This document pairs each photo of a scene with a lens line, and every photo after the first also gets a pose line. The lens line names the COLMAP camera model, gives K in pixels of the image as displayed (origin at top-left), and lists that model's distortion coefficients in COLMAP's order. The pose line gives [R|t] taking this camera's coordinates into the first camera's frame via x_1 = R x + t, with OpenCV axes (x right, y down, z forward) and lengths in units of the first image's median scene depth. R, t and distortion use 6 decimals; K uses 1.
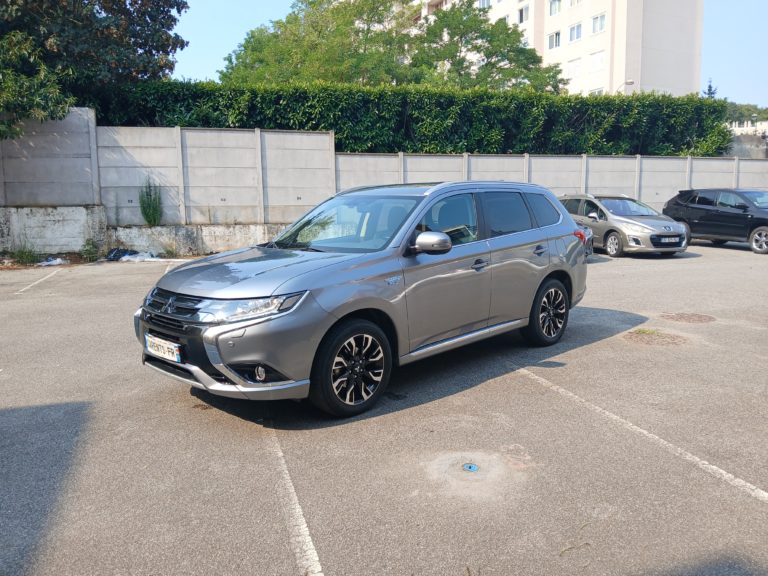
lens RADIAL K [[591.9, 0, 386.3], [0, 591.9, 289.9], [0, 0, 1]] dist [0.054918, -0.127677]
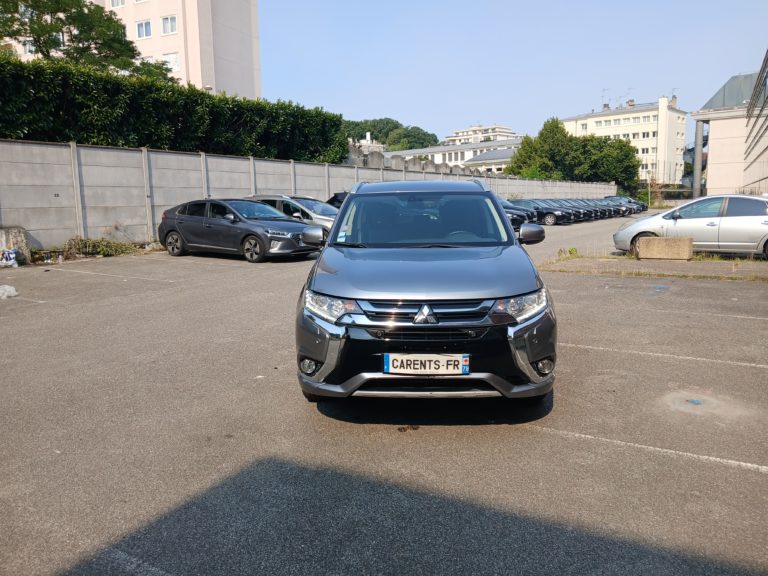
lens RADIAL K [[591.9, 0, 386.3], [0, 591.9, 289.9], [0, 0, 1]] dist [0.054918, -0.127677]
pose [[0.736765, -0.097806, 0.669038, -0.264640], [0.100227, 0.994349, 0.034990, -0.012219], [-0.668679, 0.041276, 0.742404, 0.106757]]
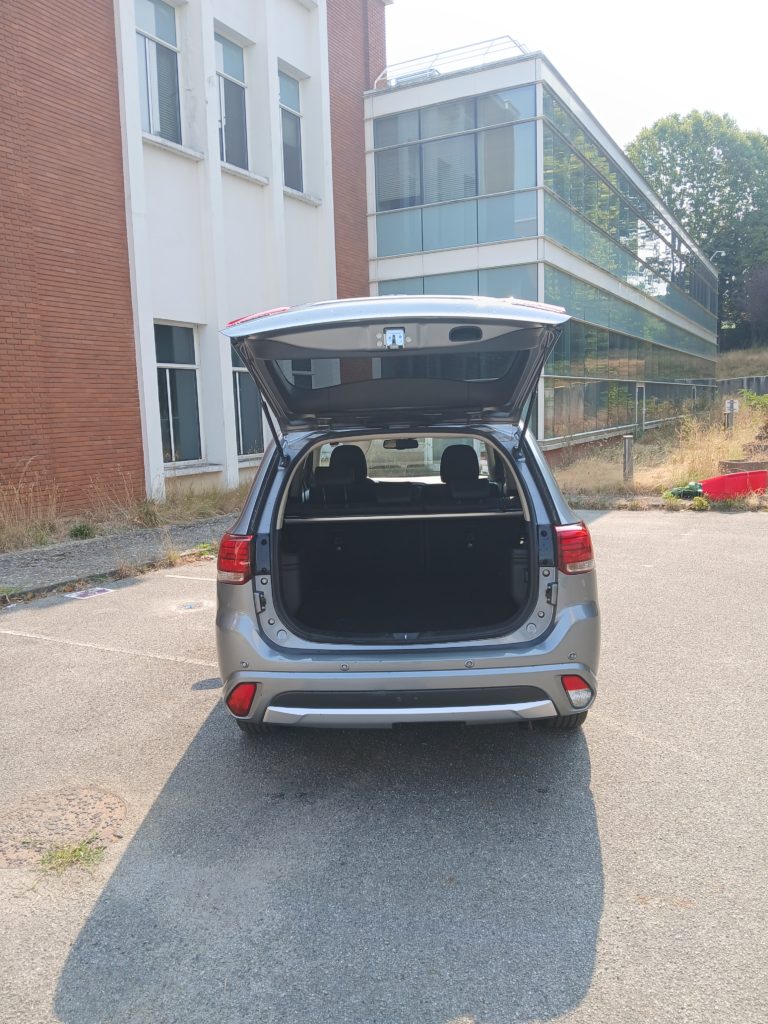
lens RADIAL K [[792.0, 0, 380.5], [0, 792.0, 511.1], [0, 0, 1]] dist [0.050333, -0.125180]
pose [[-0.730254, 0.121122, -0.672353, 0.261509], [-0.051470, 0.971607, 0.230935, -0.105532], [0.681235, 0.203247, -0.703285, 0.622632]]
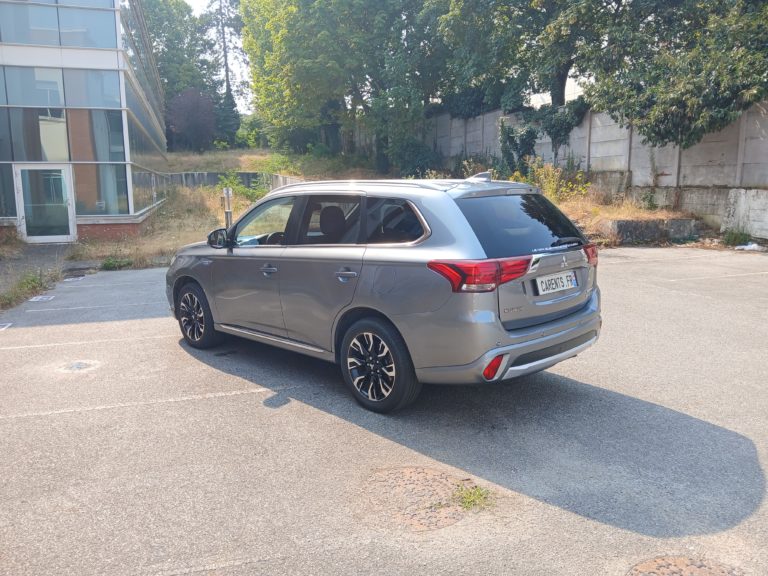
lens RADIAL K [[591.9, 0, 386.3], [0, 591.9, 289.9], [0, 0, 1]] dist [0.054918, -0.127677]
pose [[-0.008416, 0.180462, -0.983546, 0.384416], [-0.130687, 0.974946, 0.180003, -0.072078], [0.991388, 0.130051, 0.015379, 0.400022]]
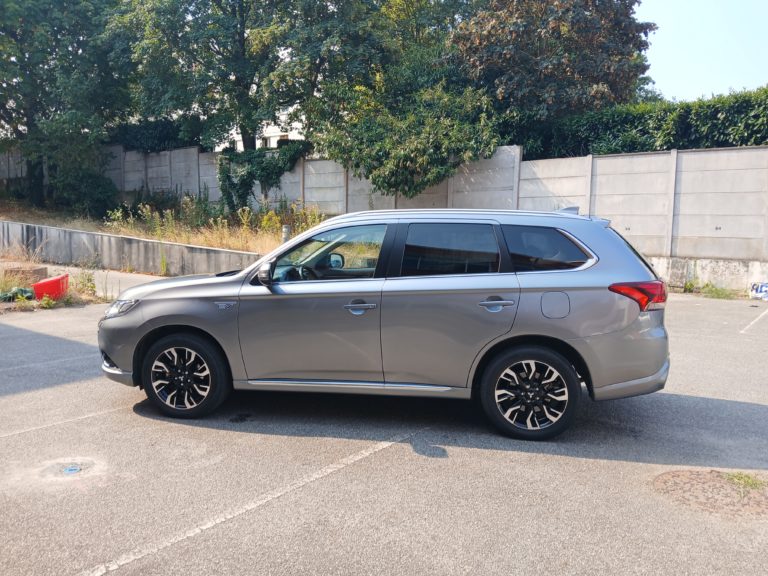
lens RADIAL K [[591.9, 0, 386.3], [0, 591.9, 289.9], [0, 0, 1]] dist [0.054918, -0.127677]
pose [[0.572484, 0.100120, -0.813780, 0.297719], [-0.137496, 0.990184, 0.025097, -0.031375], [0.808305, 0.097524, 0.580630, 0.177760]]
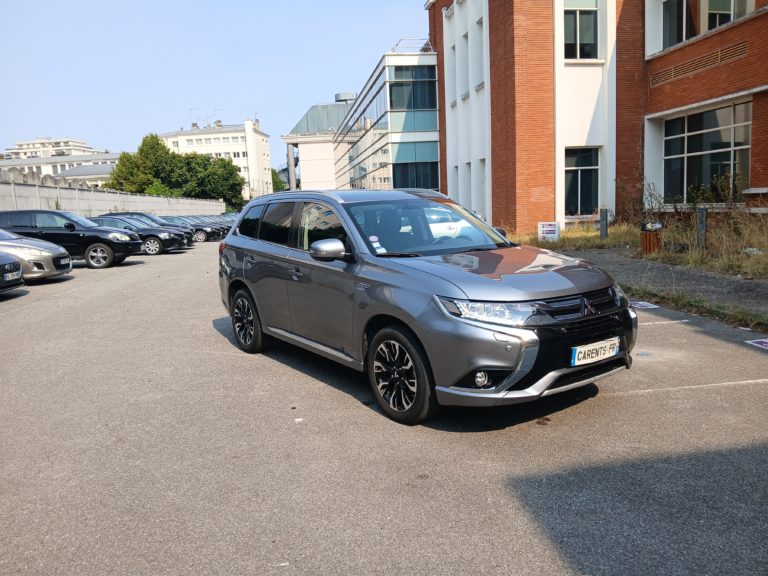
lens RADIAL K [[591.9, 0, 386.3], [0, 591.9, 289.9], [0, 0, 1]] dist [0.054918, -0.127677]
pose [[0.161308, -0.129935, 0.978313, -0.360079], [0.176722, 0.979076, 0.100897, -0.040789], [-0.970953, 0.156614, 0.180895, 0.305620]]
